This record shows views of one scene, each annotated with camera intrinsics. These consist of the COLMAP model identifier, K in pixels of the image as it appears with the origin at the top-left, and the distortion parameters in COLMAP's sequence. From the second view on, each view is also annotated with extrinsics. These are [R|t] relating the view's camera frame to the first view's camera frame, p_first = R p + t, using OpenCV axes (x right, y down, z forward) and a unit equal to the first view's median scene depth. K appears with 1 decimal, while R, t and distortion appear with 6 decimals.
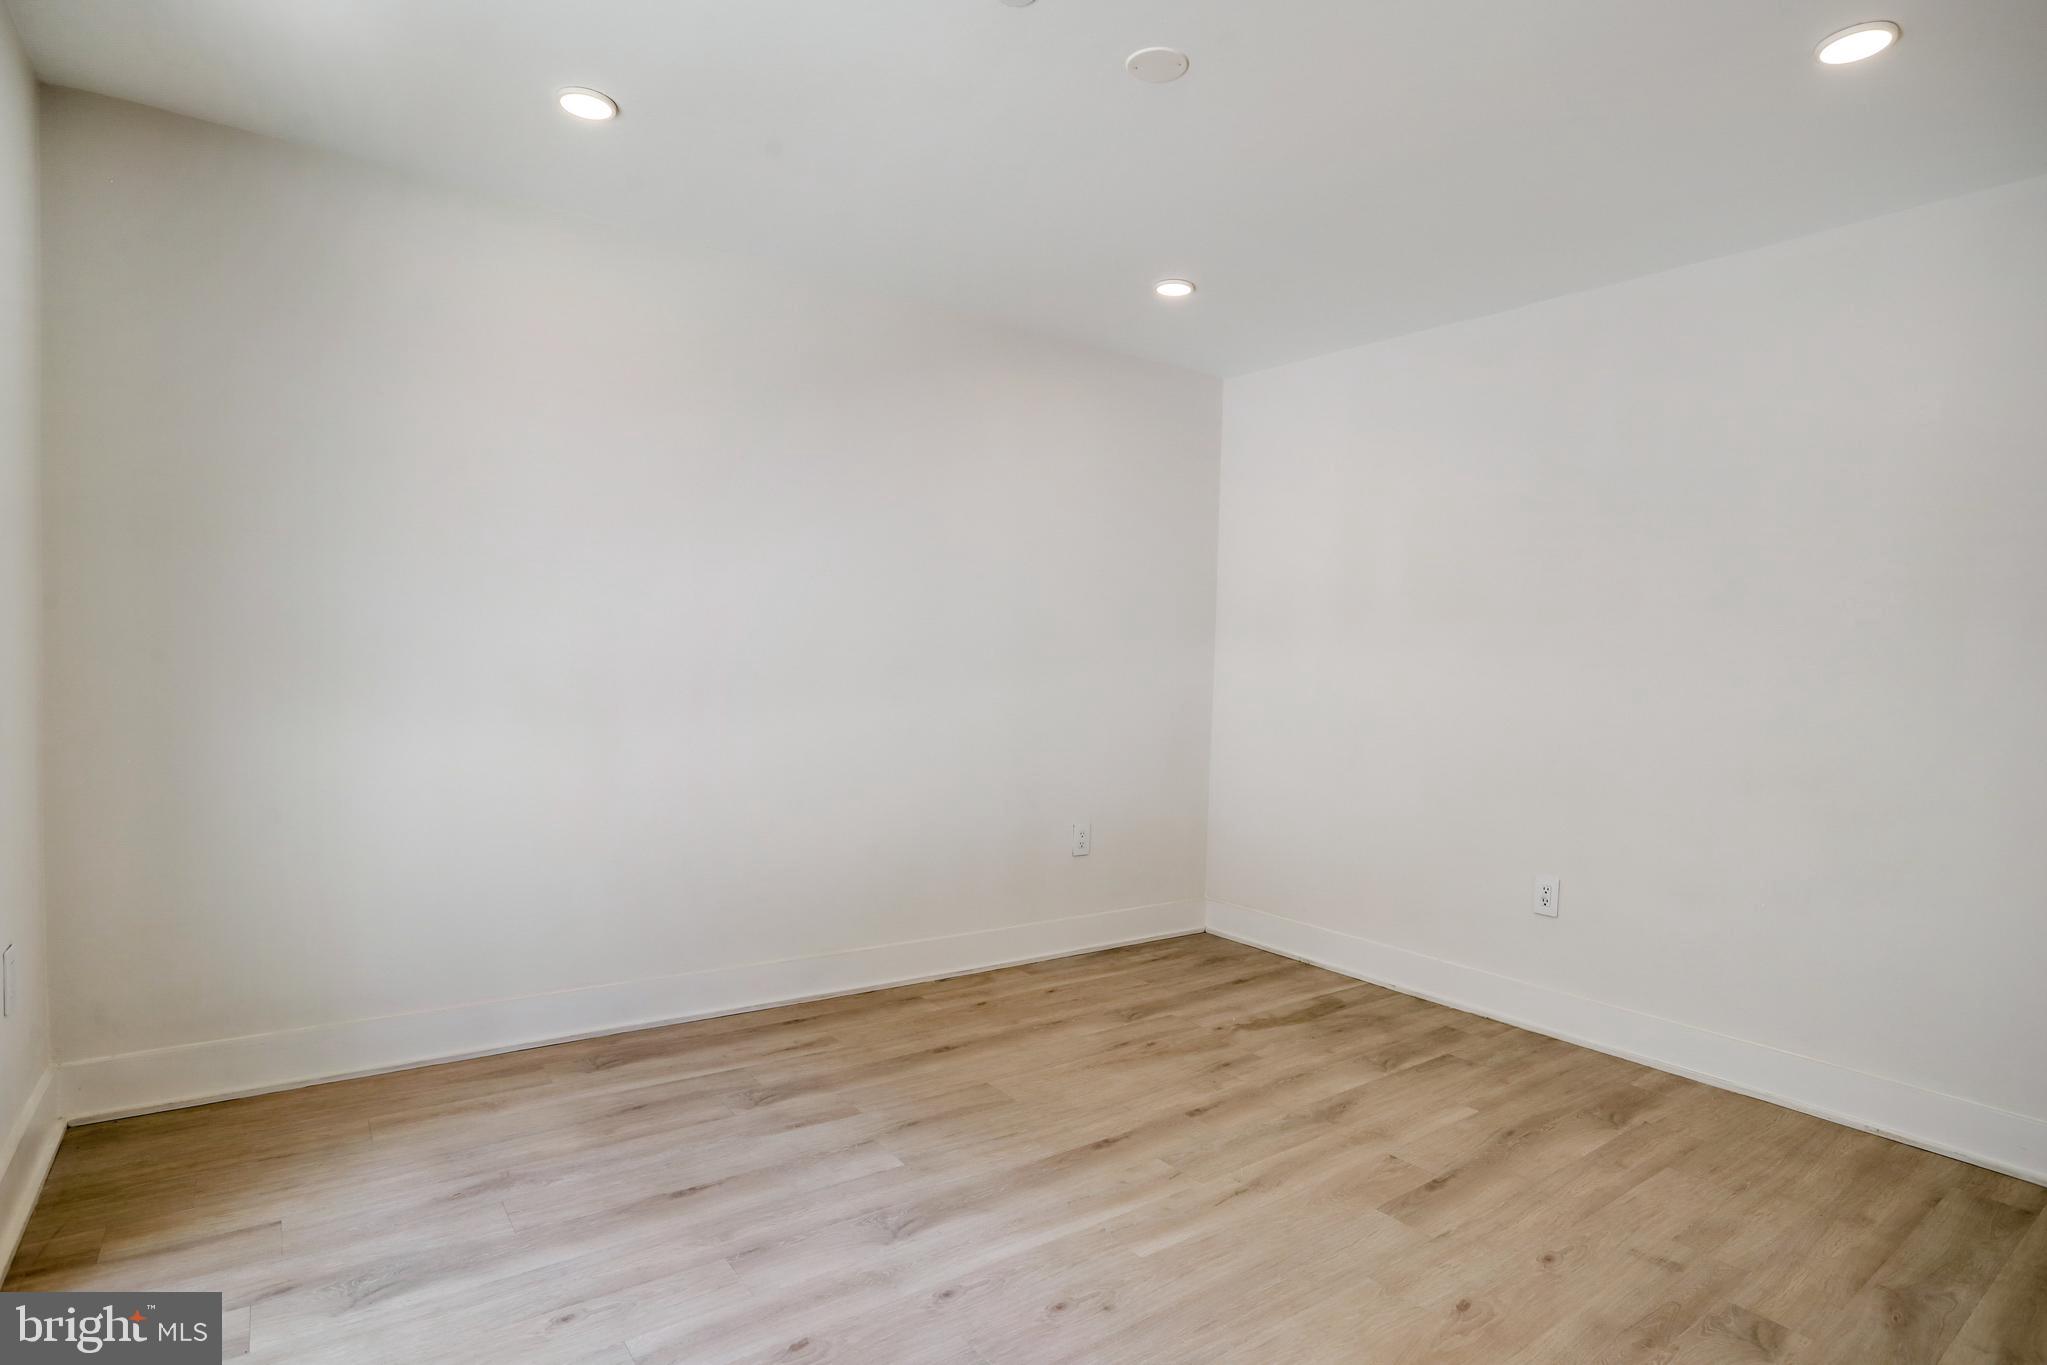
lens RADIAL K [[1060.7, 0, 1006.0], [0, 1060.7, 666.3], [0, 0, 1]] dist [-0.069940, 0.028232]
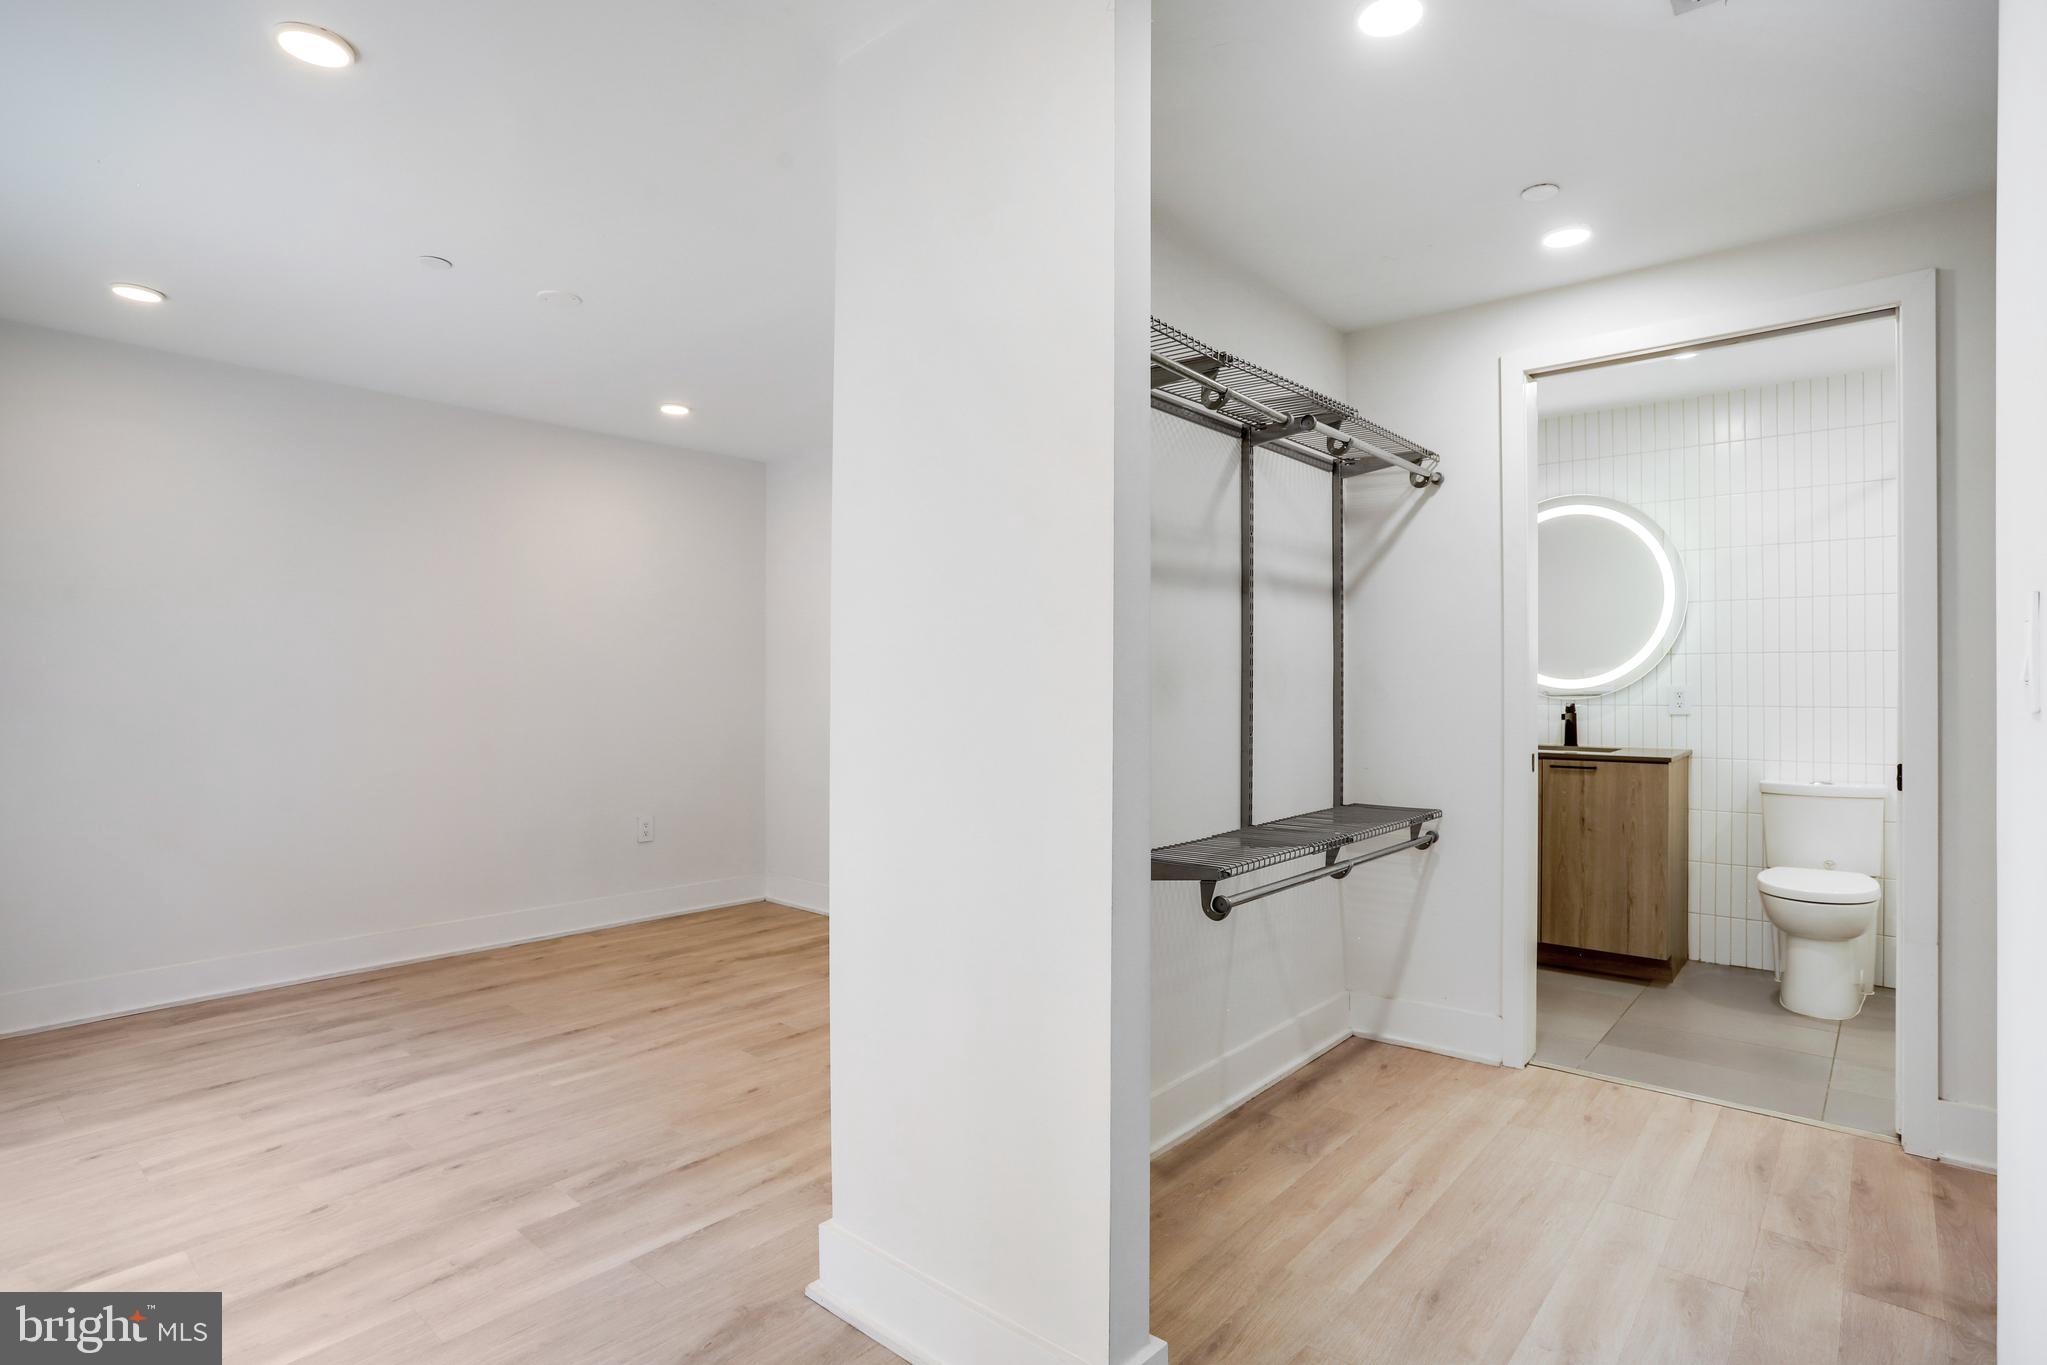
lens RADIAL K [[1060.7, 0, 1043.1], [0, 1060.7, 690.6], [0, 0, 1]] dist [-0.069940, 0.028232]
pose [[0.969523, -0.028356, 0.243355, 0.325942], [0.026026, 0.999579, 0.012787, -0.002163], [-0.243616, -0.006064, 0.969853, -0.433886]]
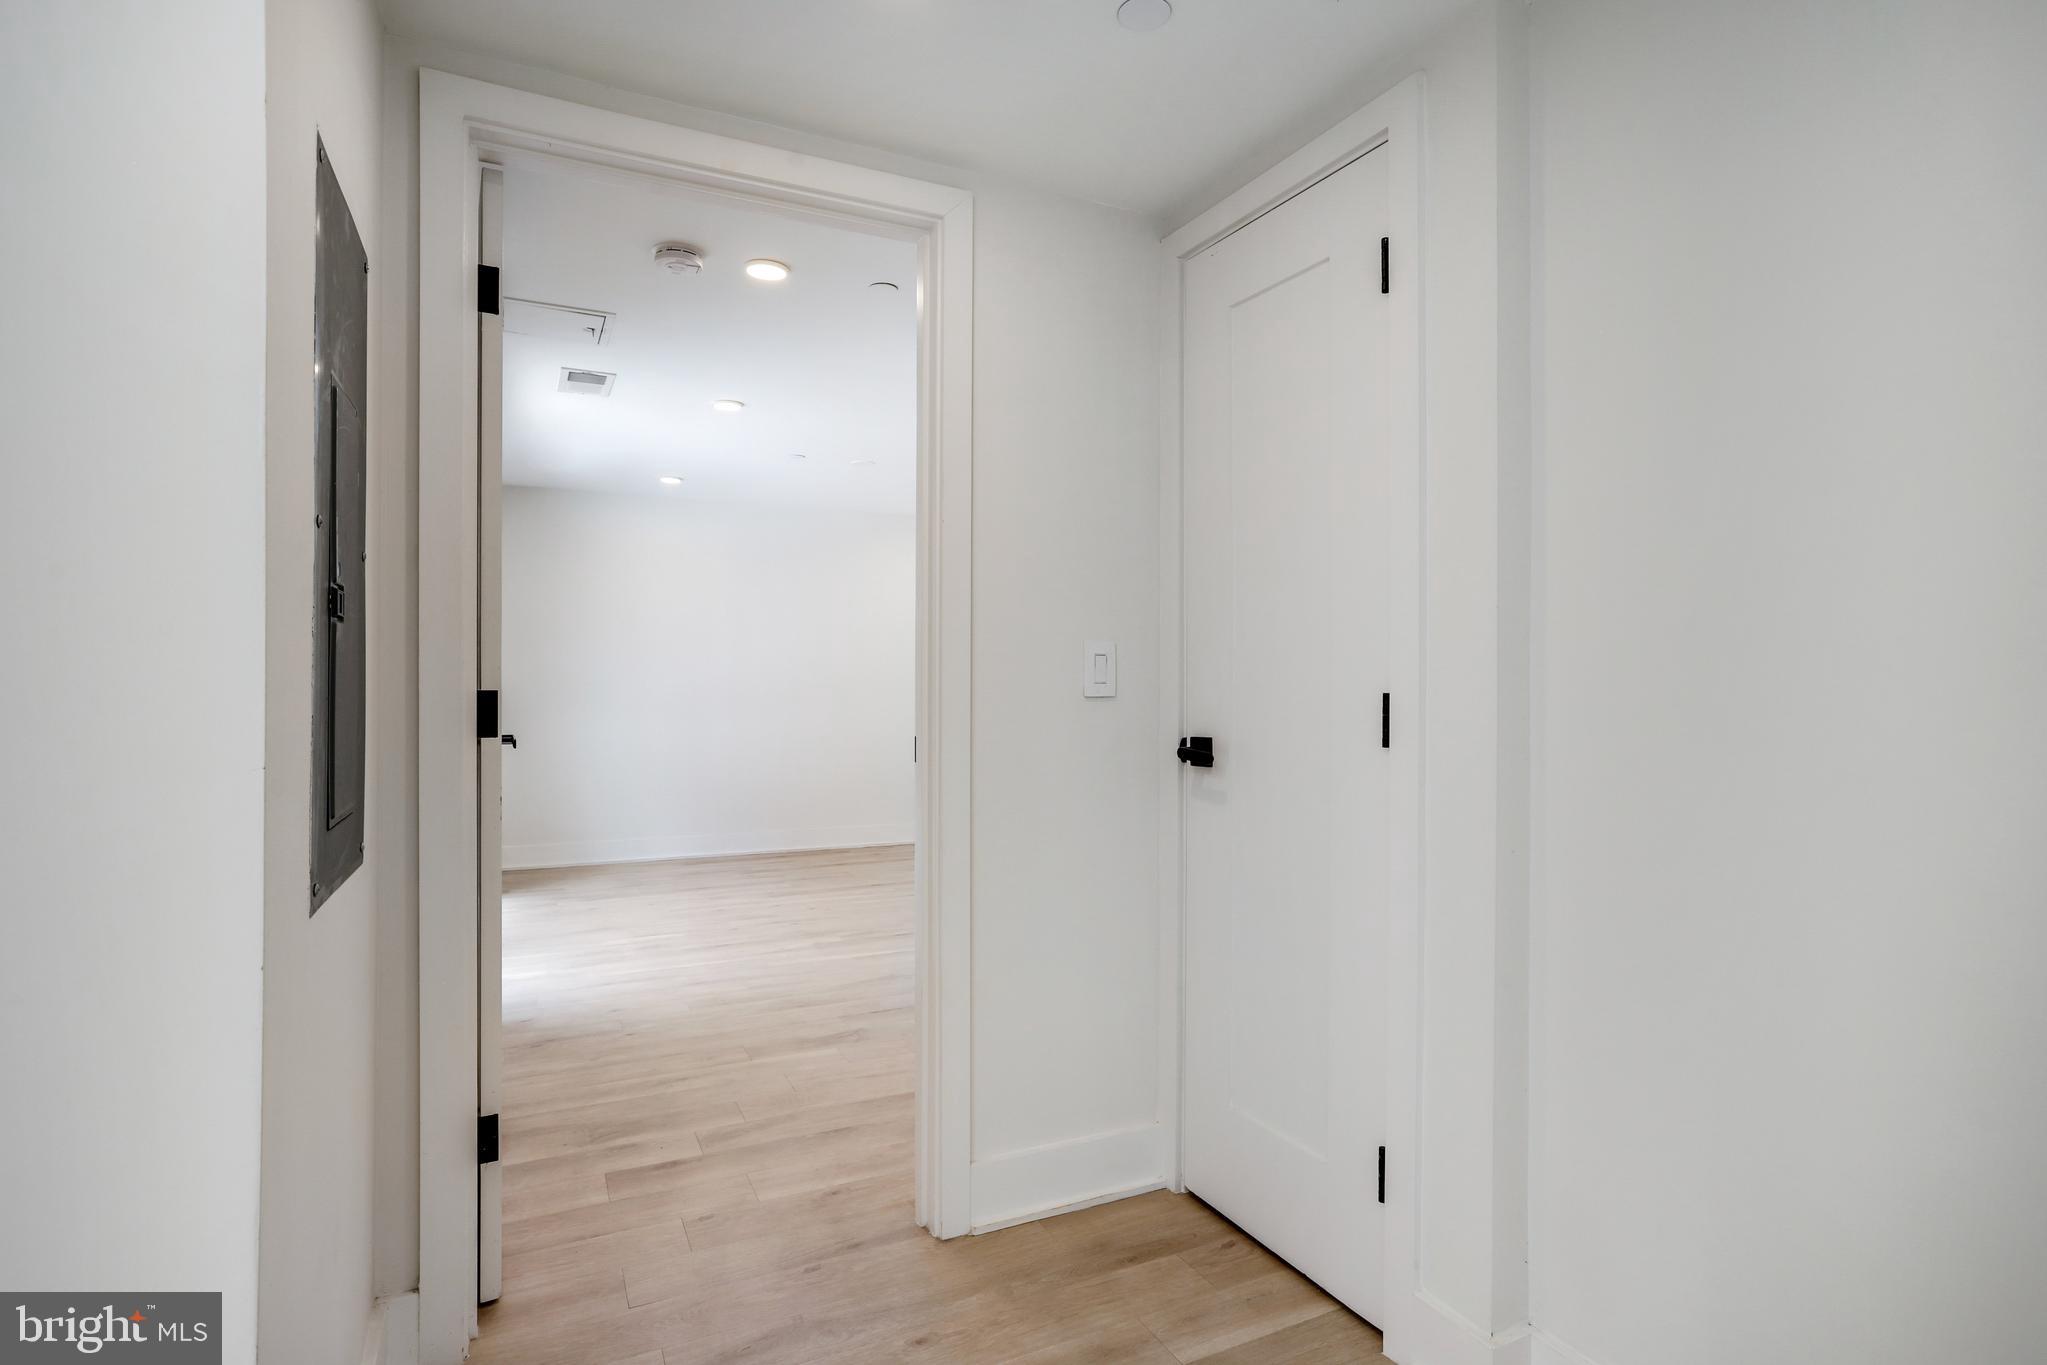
lens RADIAL K [[1060.7, 0, 1023.2], [0, 1060.7, 693.2], [0, 0, 1]] dist [-0.069940, 0.028232]
pose [[0.985984, -0.020436, -0.165582, 0.716681], [0.020929, 0.999780, 0.001230, 0.019168], [0.165521, -0.004678, 0.986195, -1.140249]]
